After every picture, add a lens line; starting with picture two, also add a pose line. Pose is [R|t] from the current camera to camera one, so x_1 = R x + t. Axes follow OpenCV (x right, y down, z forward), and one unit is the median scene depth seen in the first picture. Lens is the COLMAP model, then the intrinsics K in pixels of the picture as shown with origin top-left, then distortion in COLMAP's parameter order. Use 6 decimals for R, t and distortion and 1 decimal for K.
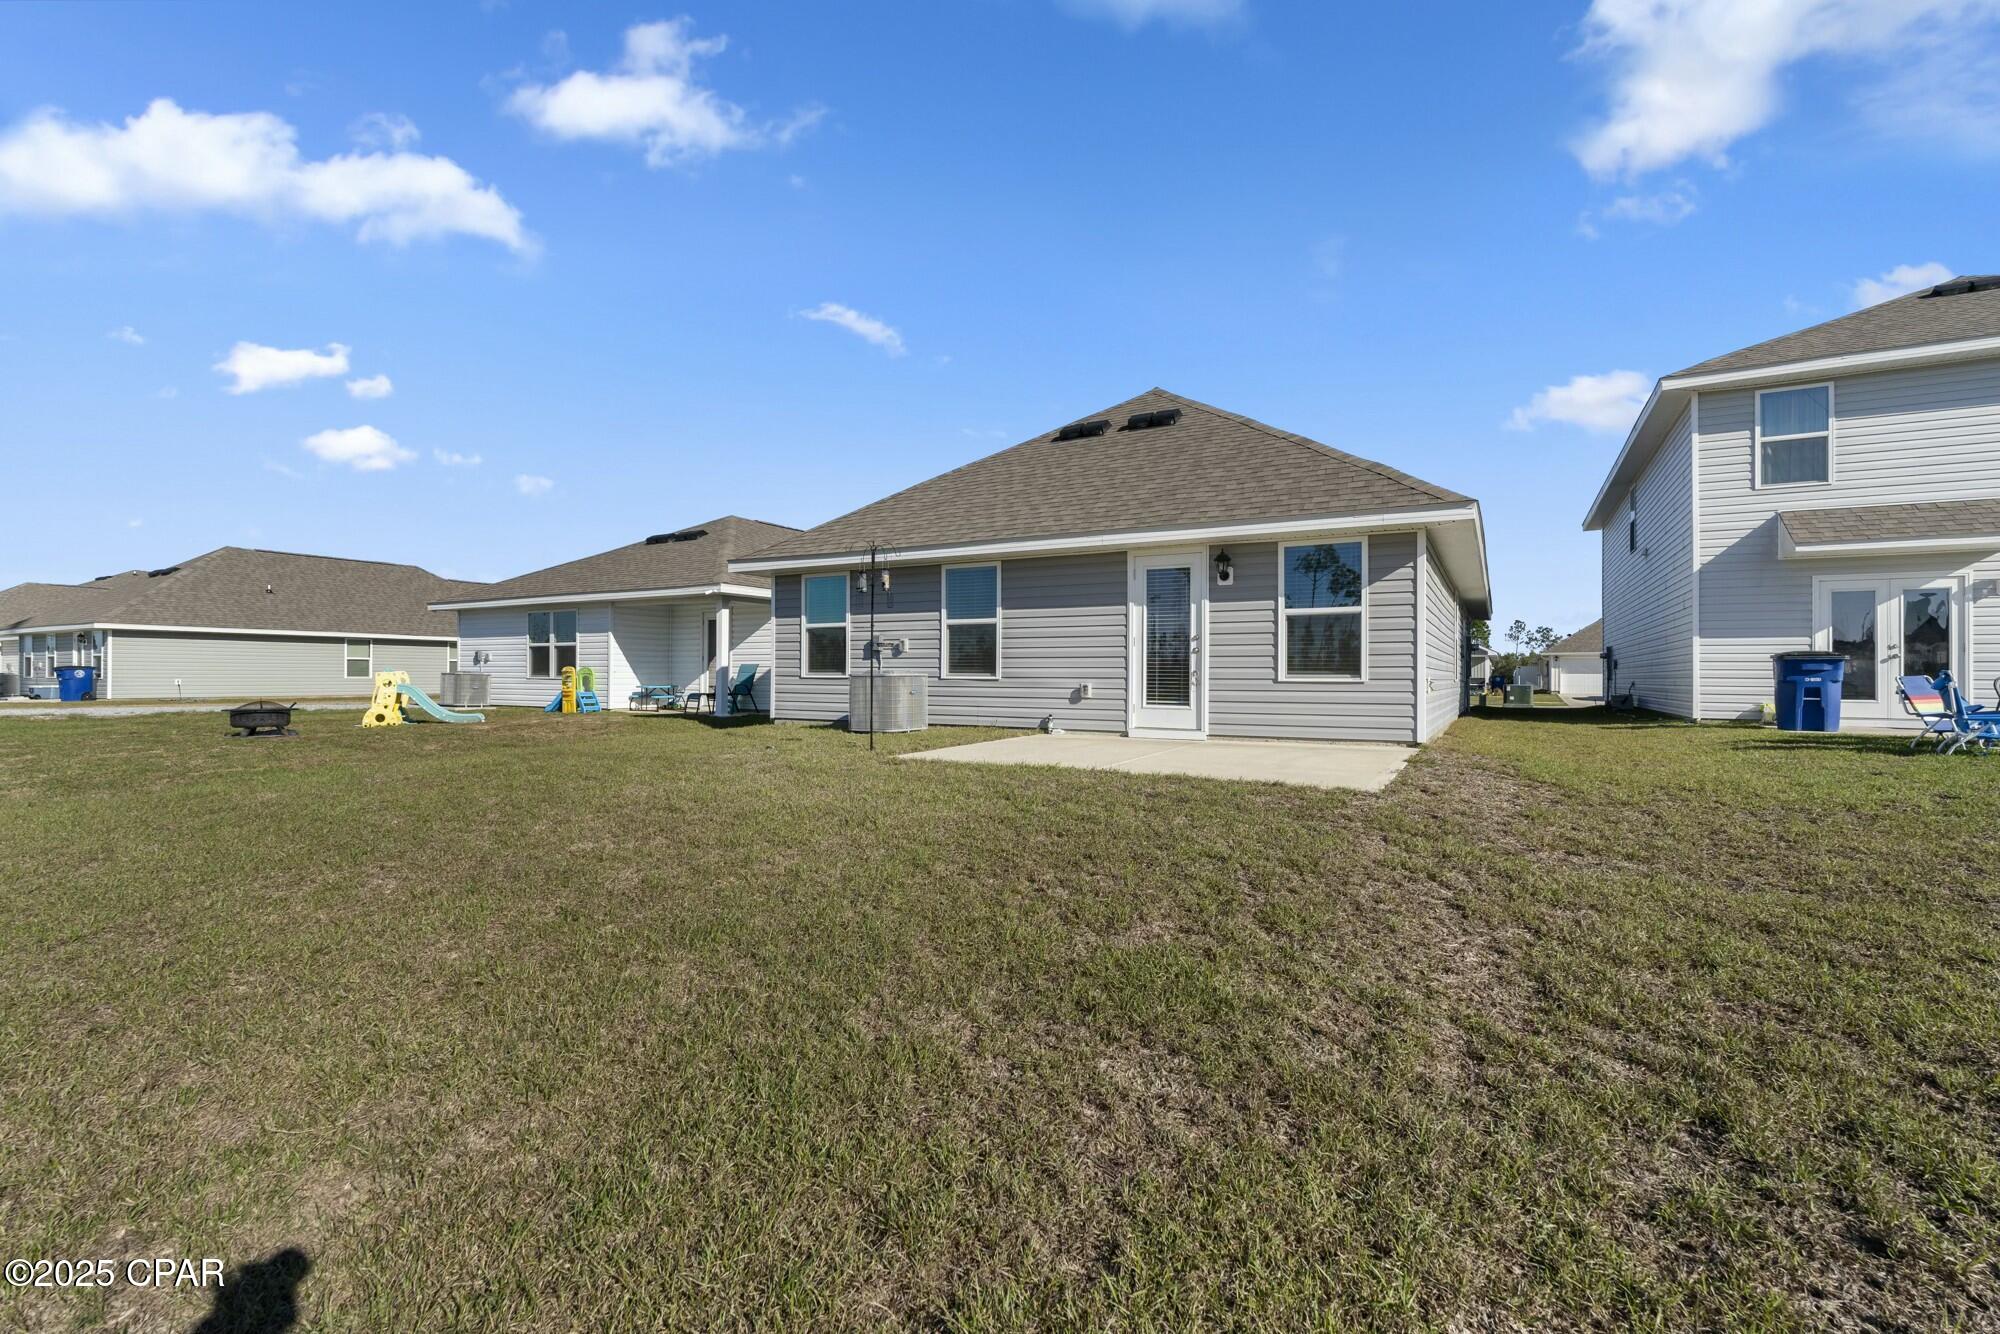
lens RADIAL K [[880.3, 0, 990.2], [0, 880.3, 662.7], [0, 0, 1]] dist [-0.001761, -0.000197]
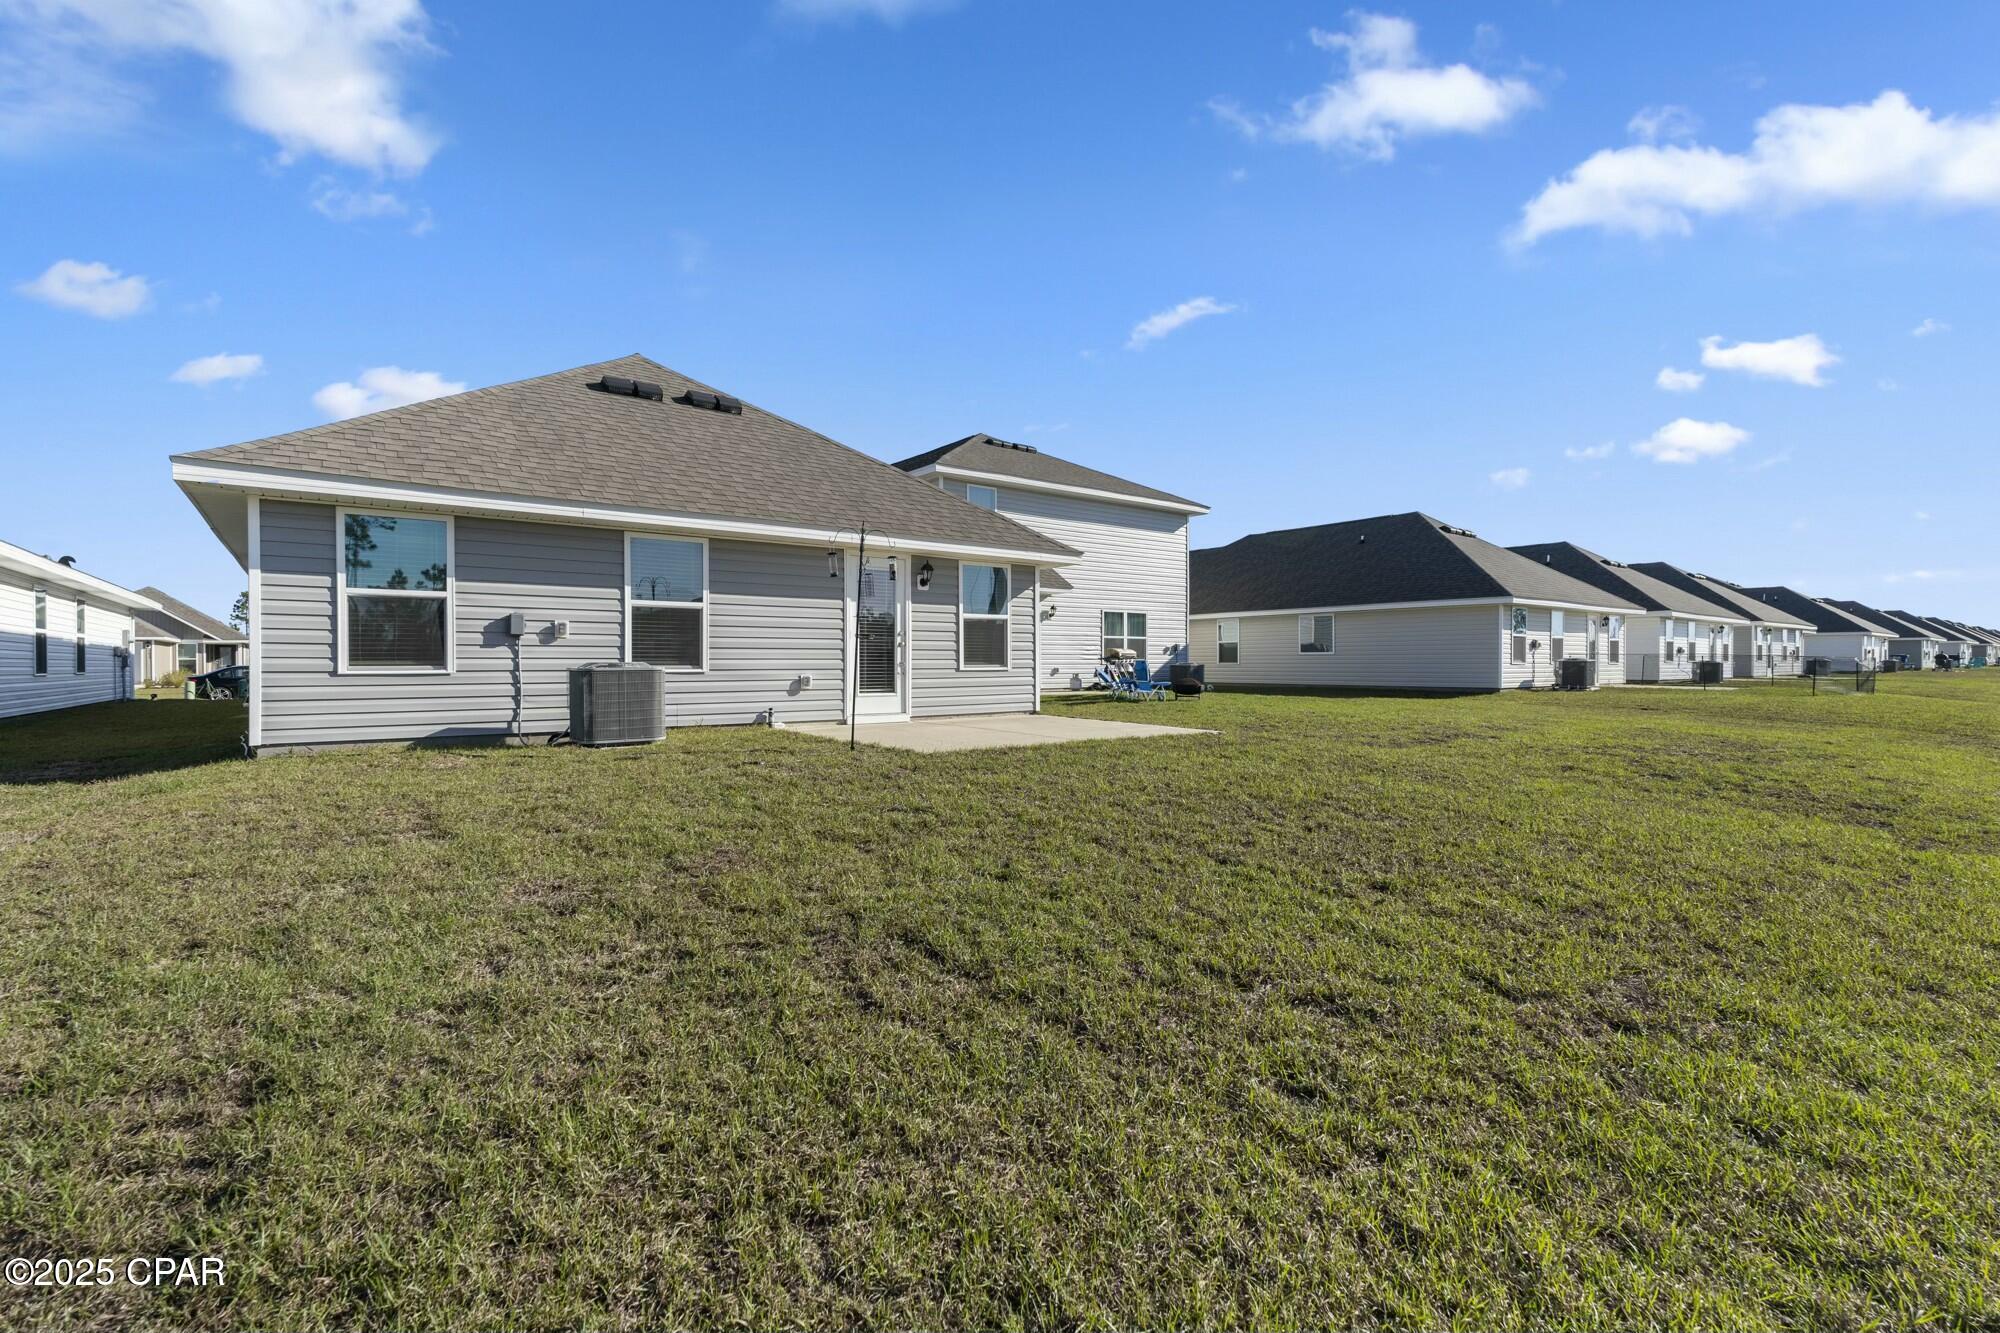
lens RADIAL K [[880.3, 0, 989.1], [0, 880.3, 673.1], [0, 0, 1]] dist [-0.001761, -0.000197]
pose [[0.381961, -0.013620, 0.924078, -0.709951], [-0.007772, 0.999809, 0.017949, 0.001602], [-0.924146, -0.014038, 0.381782, 0.410151]]
